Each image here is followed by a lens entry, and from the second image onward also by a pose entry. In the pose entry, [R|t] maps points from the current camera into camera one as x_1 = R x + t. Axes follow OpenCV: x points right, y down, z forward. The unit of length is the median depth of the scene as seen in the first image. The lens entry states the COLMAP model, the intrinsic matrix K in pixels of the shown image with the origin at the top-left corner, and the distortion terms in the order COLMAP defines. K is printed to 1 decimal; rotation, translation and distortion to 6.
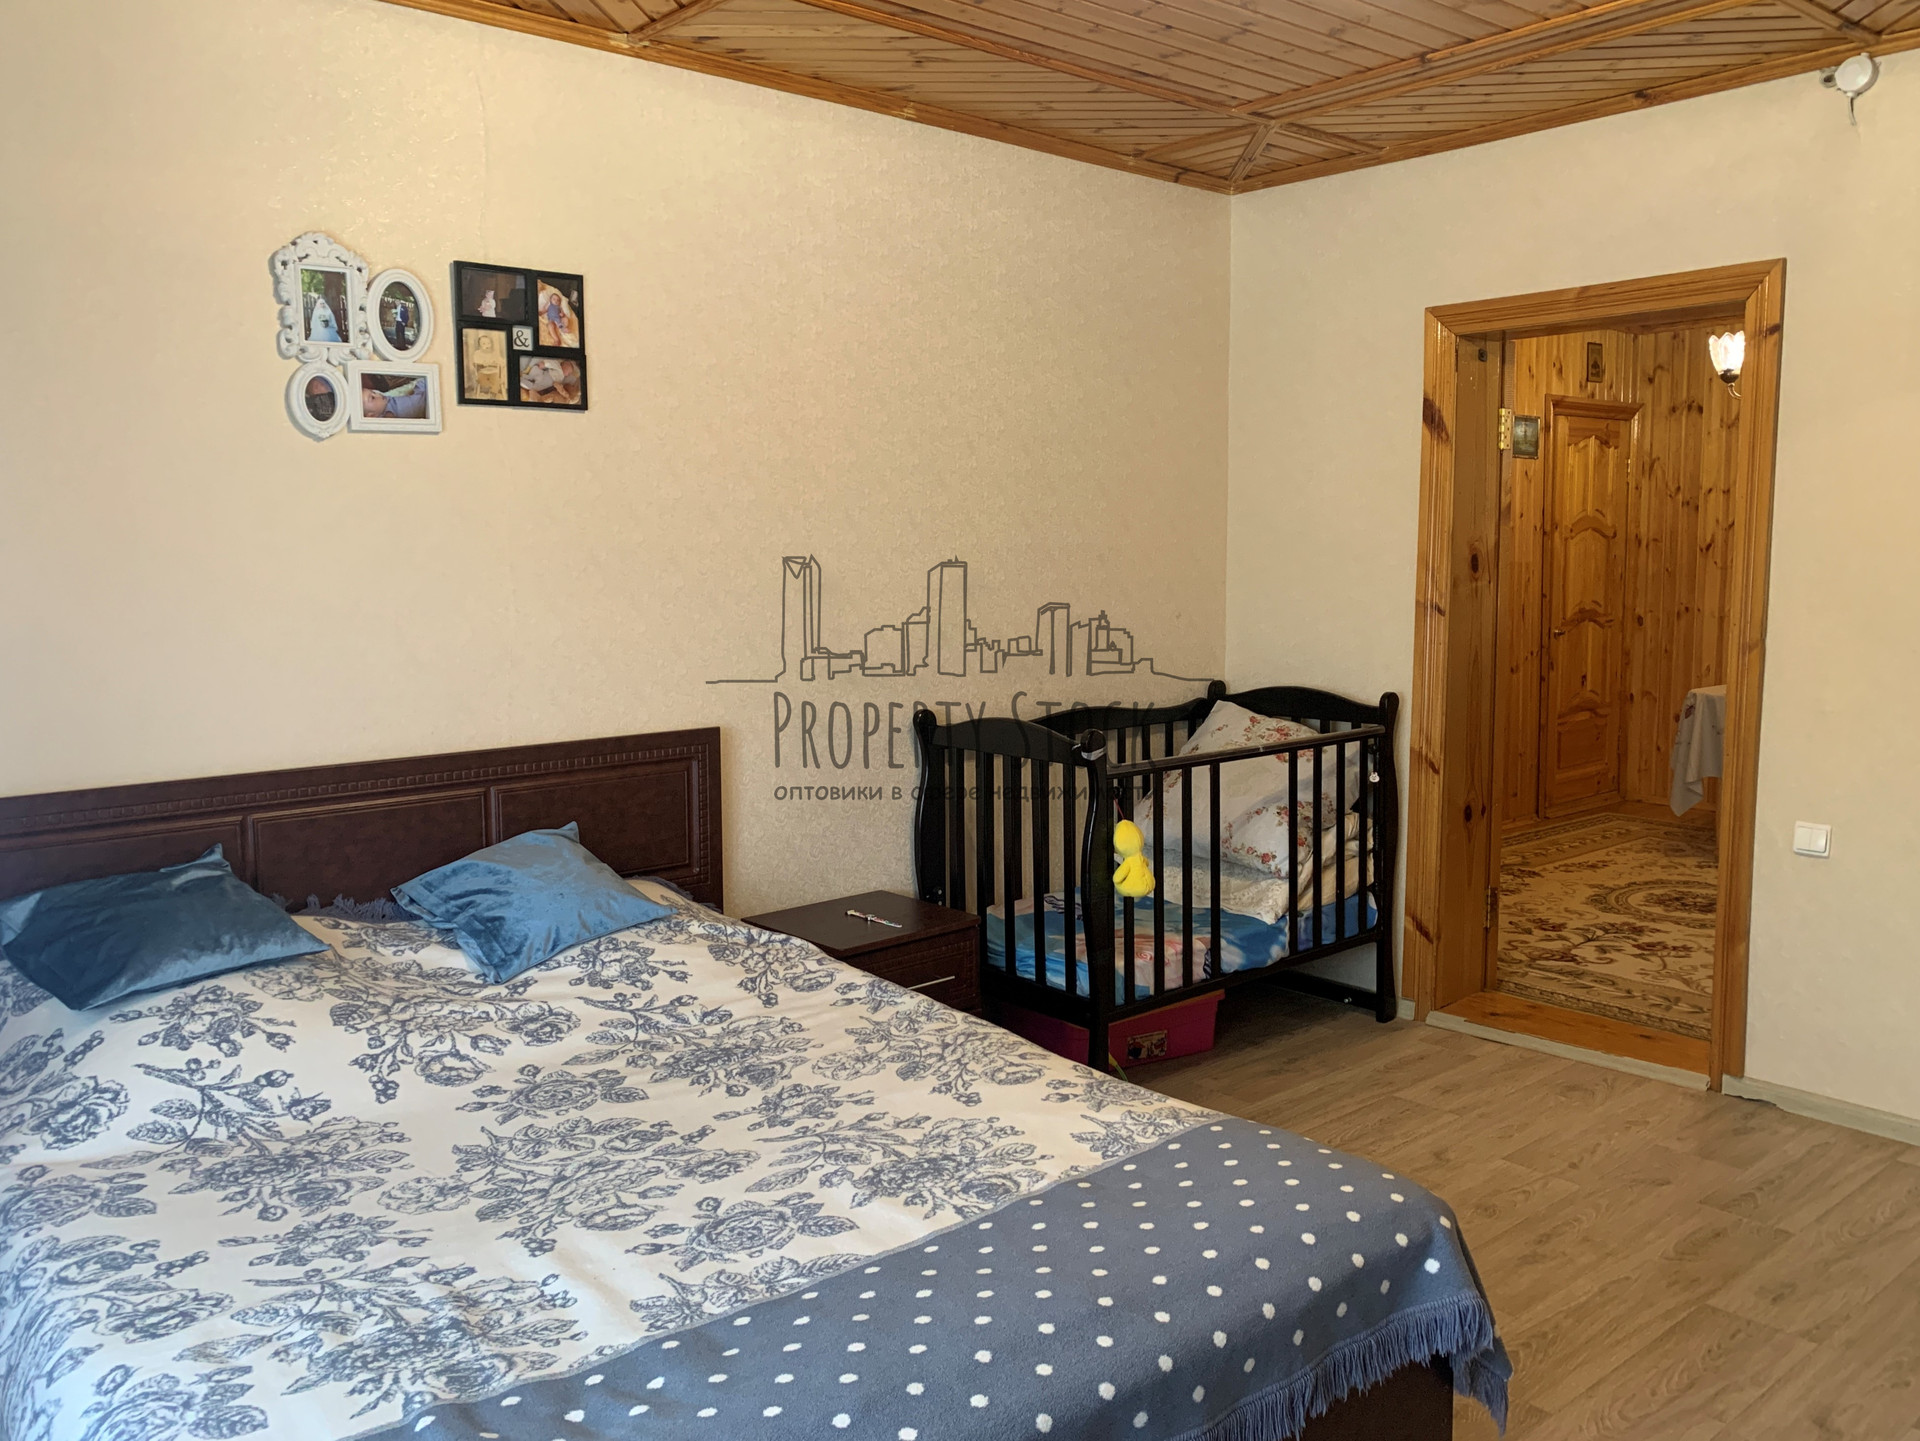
lens RADIAL K [[1509.2, 0, 949.7], [0, 1509.2, 715.4], [0, 0, 1]] dist [0.018751, -0.023986]
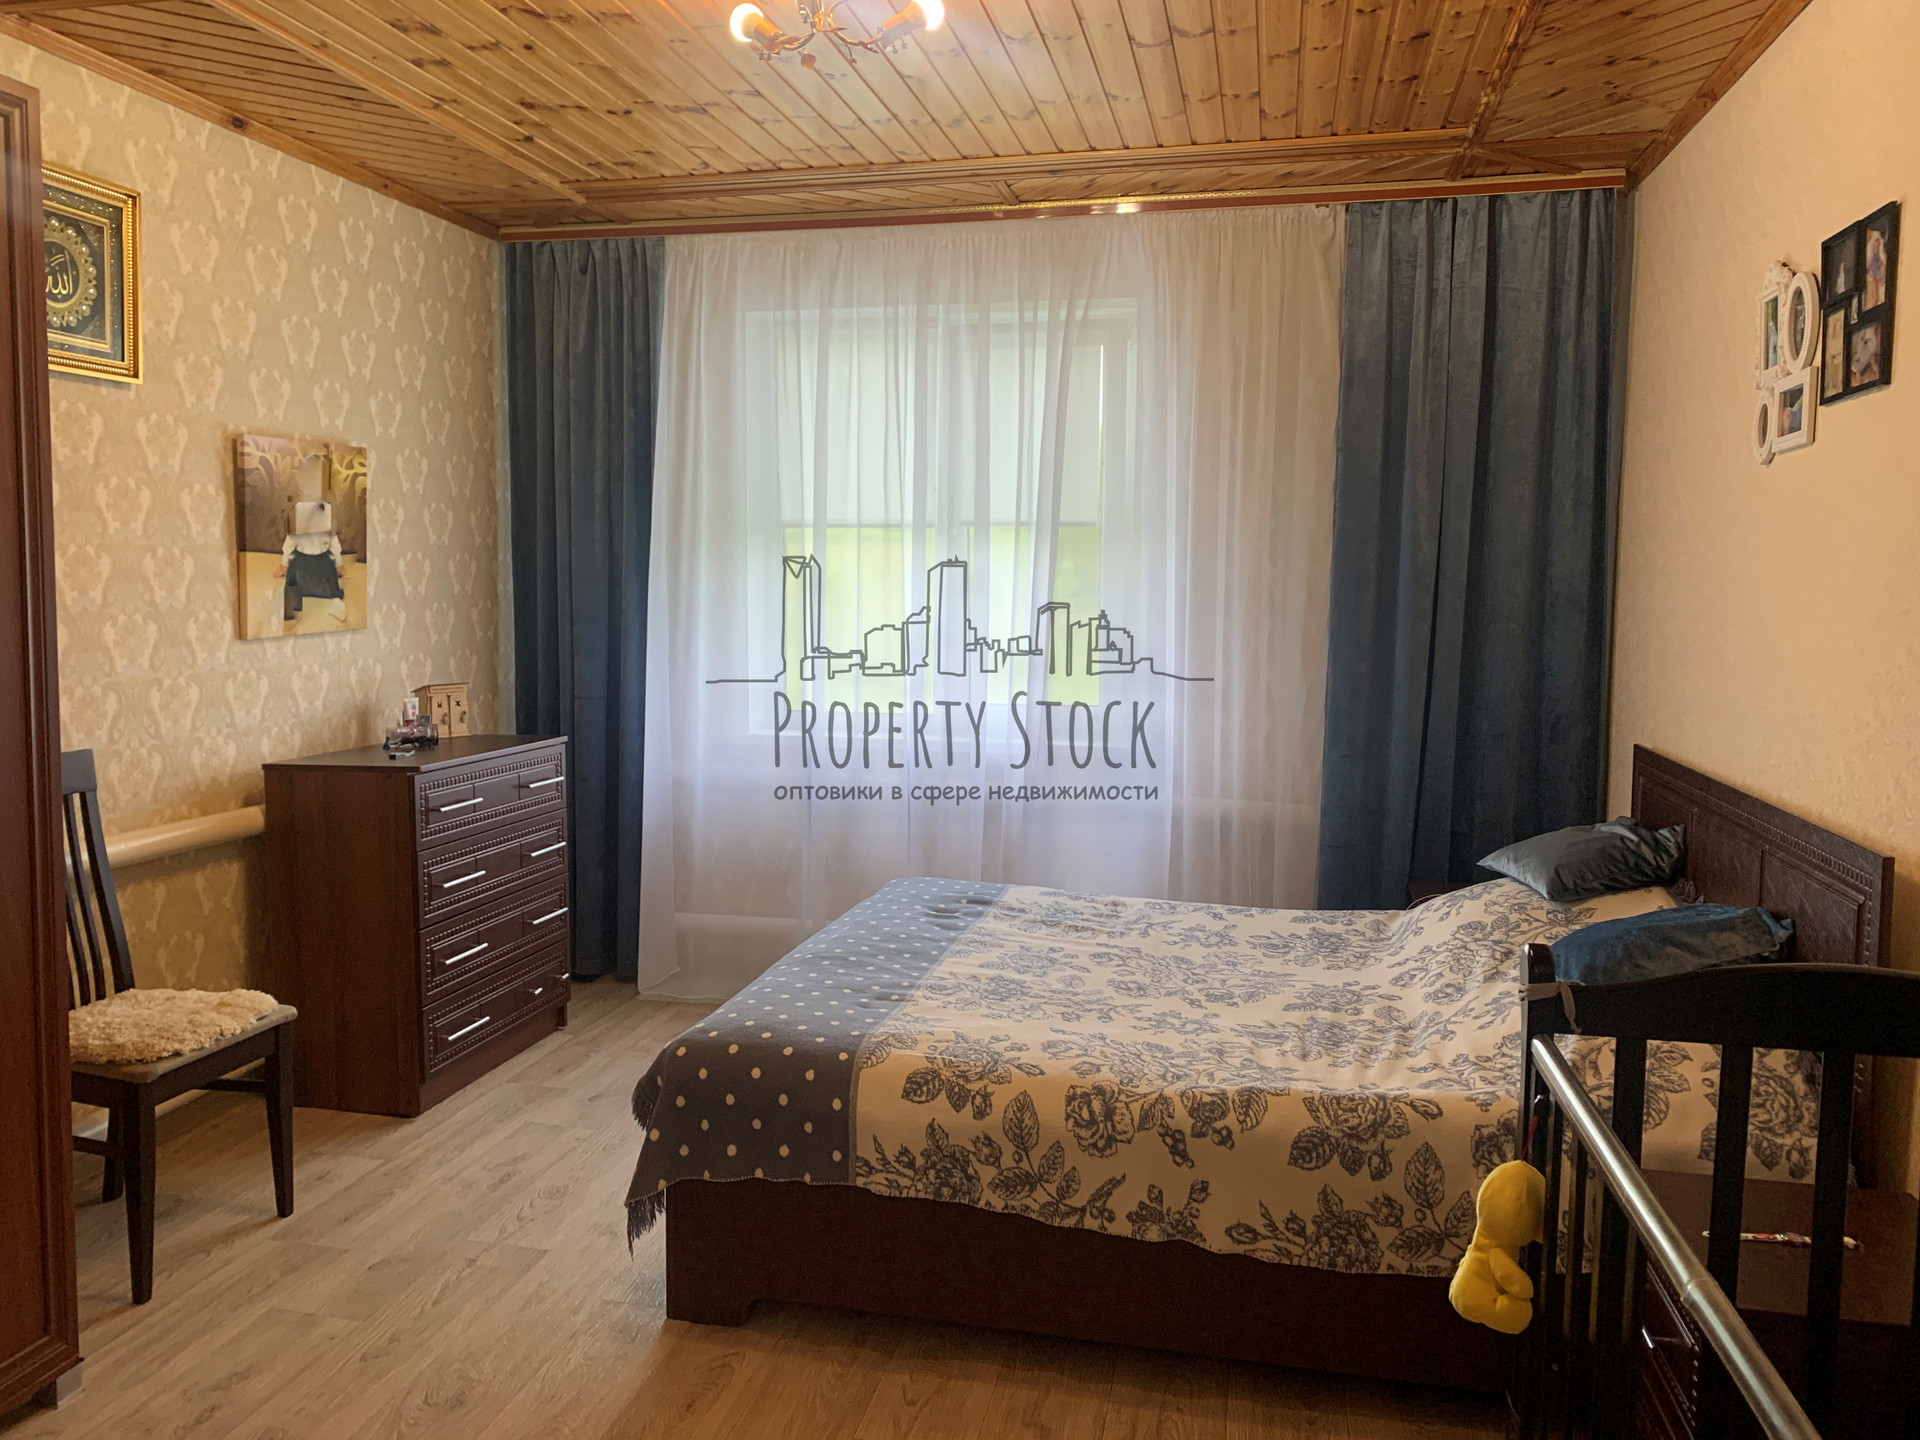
lens RADIAL K [[1509.2, 0, 951.9], [0, 1509.2, 717.8], [0, 0, 1]] dist [0.018751, -0.023986]
pose [[-0.806206, 0.051697, -0.589372, 0.735273], [-0.070328, 0.980738, 0.182227, -0.189696], [0.587440, 0.188362, -0.787041, 1.751384]]
